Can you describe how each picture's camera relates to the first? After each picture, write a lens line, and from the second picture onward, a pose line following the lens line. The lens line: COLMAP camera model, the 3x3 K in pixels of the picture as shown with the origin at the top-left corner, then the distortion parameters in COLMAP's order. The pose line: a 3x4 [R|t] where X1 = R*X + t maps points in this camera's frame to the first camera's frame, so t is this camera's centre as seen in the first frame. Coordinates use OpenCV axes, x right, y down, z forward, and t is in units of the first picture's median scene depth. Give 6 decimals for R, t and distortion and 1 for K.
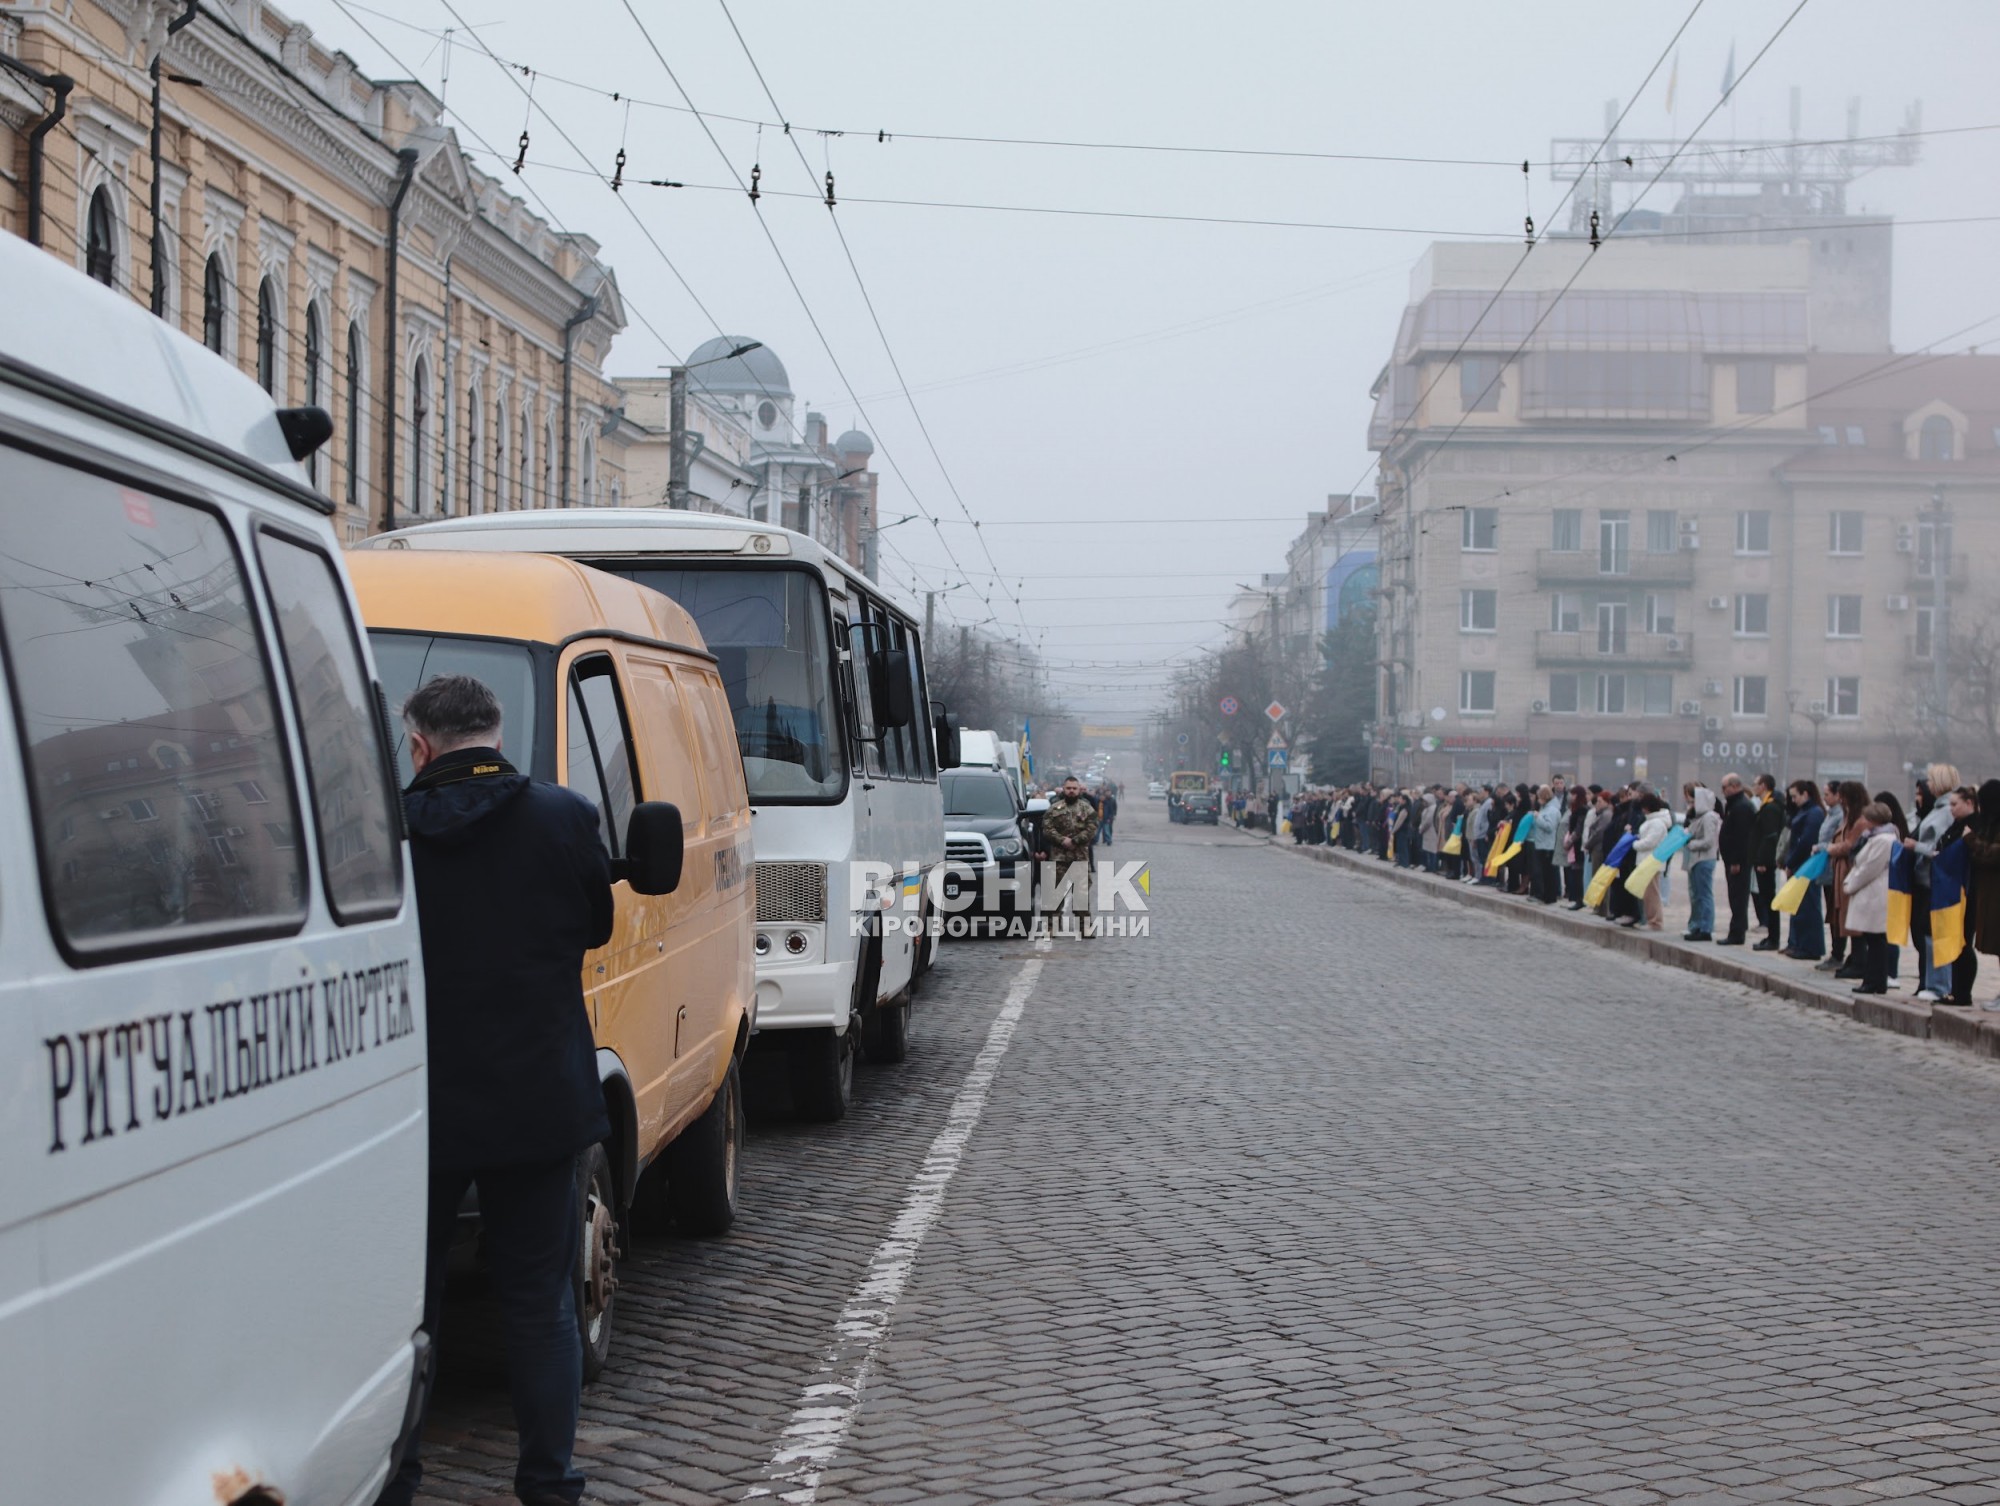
lens RADIAL K [[3186.1, 0, 1000.0], [0, 3186.1, 753.0], [0, 0, 1]] dist [0.001401, 0.104280]
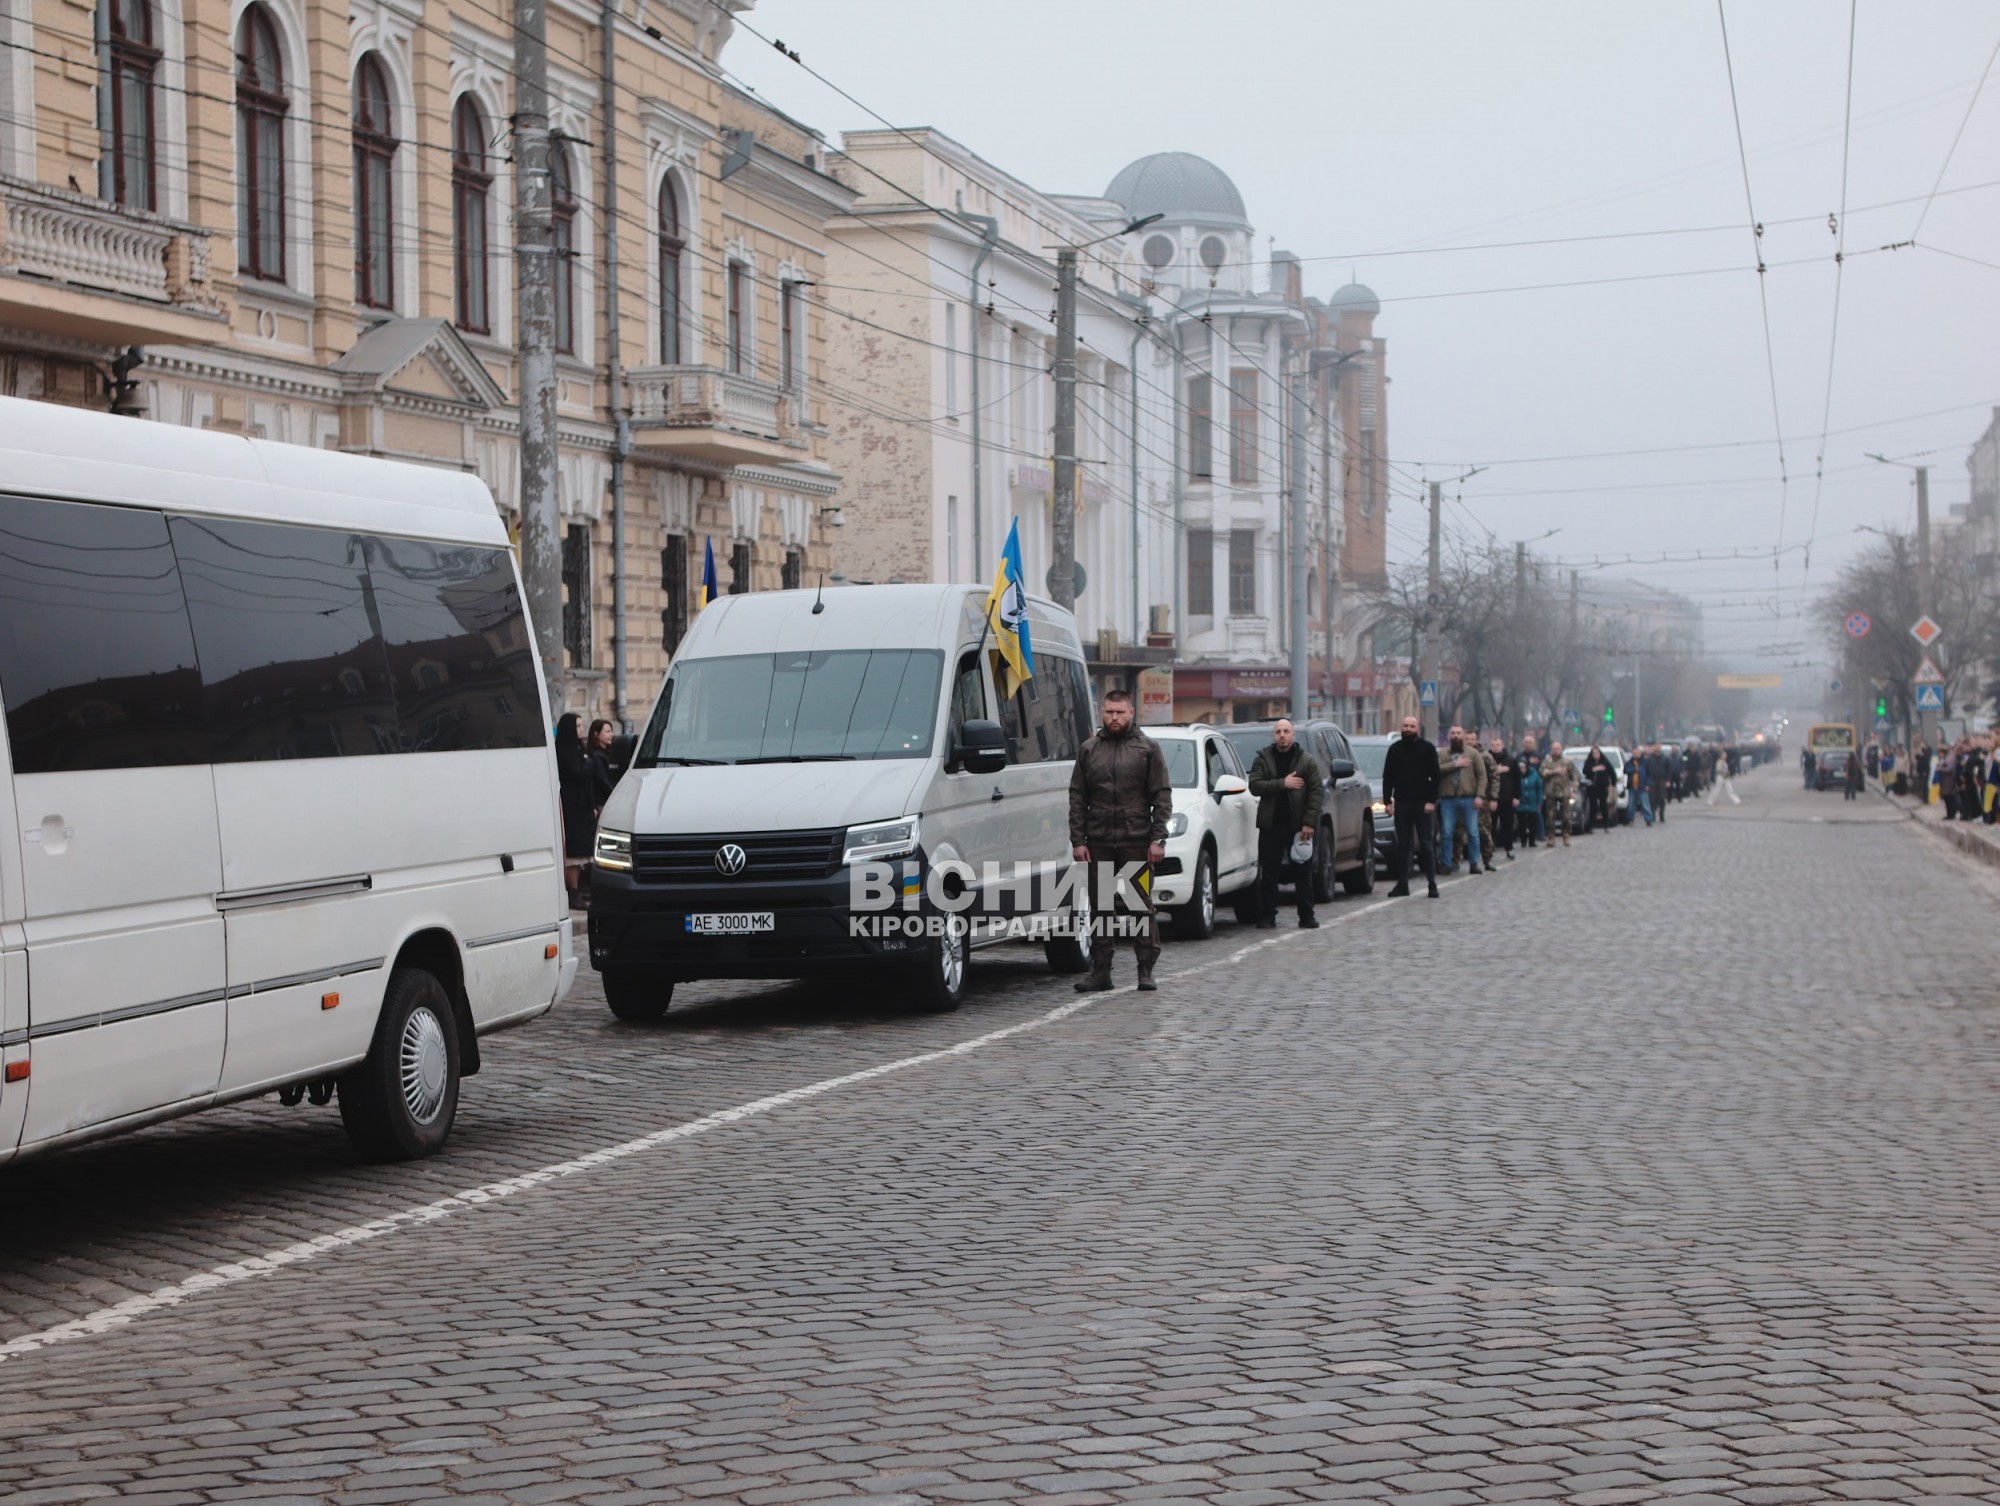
lens RADIAL K [[3186.1, 0, 1000.0], [0, 3186.1, 753.0], [0, 0, 1]] dist [0.001401, 0.104280]
pose [[0.977172, -0.019341, -0.211569, 0.034555], [0.021060, 0.999761, 0.005877, 0.005713], [0.211405, -0.010198, 0.977345, 0.259312]]
